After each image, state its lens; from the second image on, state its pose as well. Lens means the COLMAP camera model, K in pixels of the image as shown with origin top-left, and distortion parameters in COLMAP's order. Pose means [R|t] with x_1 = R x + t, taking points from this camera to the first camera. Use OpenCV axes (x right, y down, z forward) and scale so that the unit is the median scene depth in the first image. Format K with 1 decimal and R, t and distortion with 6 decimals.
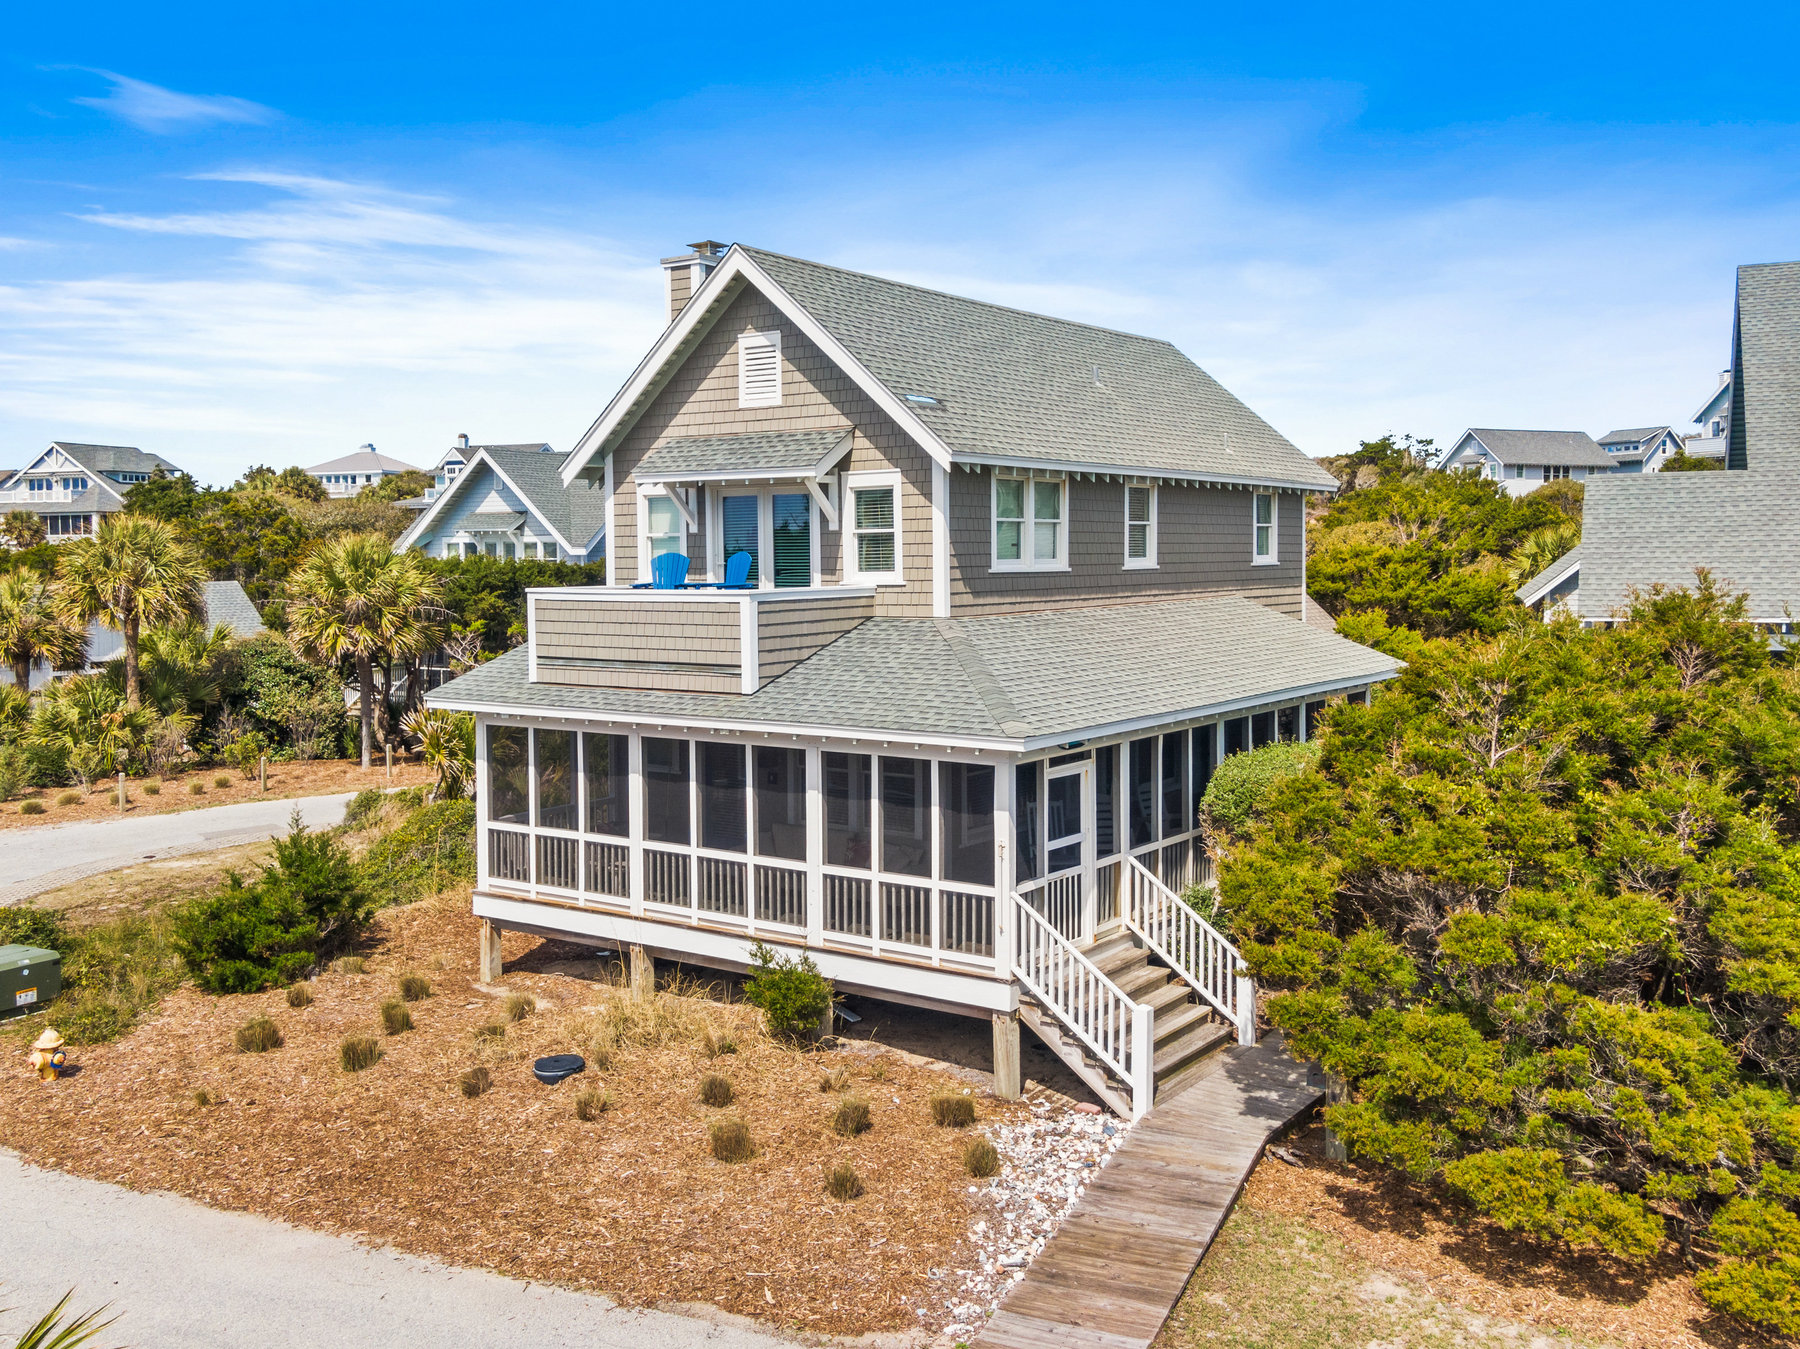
lens RADIAL K [[1664.7, 0, 900.0], [0, 1664.7, 674.5], [0, 0, 1]] dist [0.009085, 0.011273]
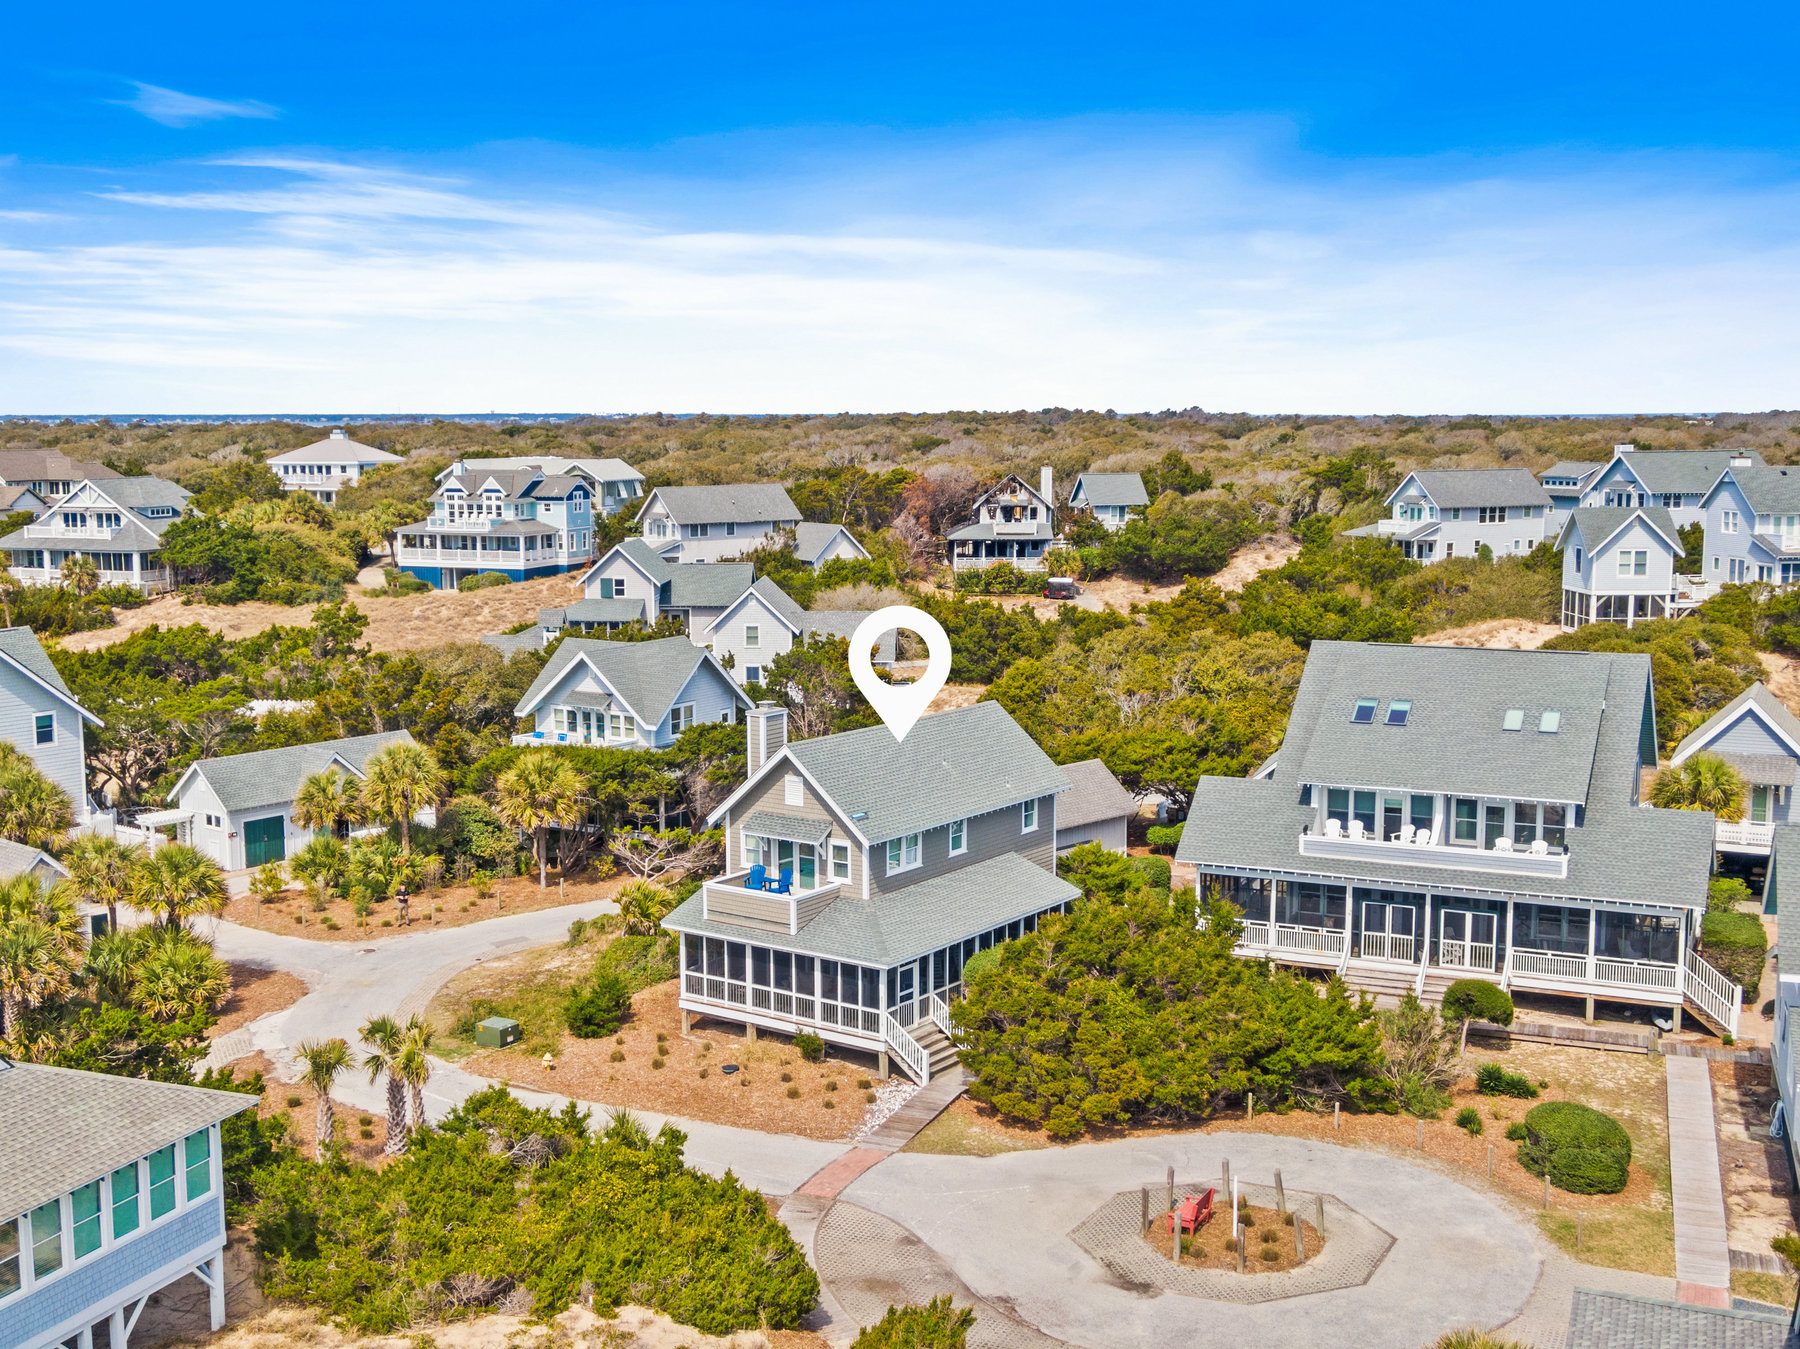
lens RADIAL K [[2349.2, 0, 900.0], [0, 2349.2, 674.5], [0, 0, 1]] dist [-0.161355, 0.972299]
pose [[0.999987, 0.005122, 0.000776, 0.077541], [-0.005164, 0.997468, 0.070933, -0.679561], [-0.000411, -0.070936, 0.997481, -2.769858]]
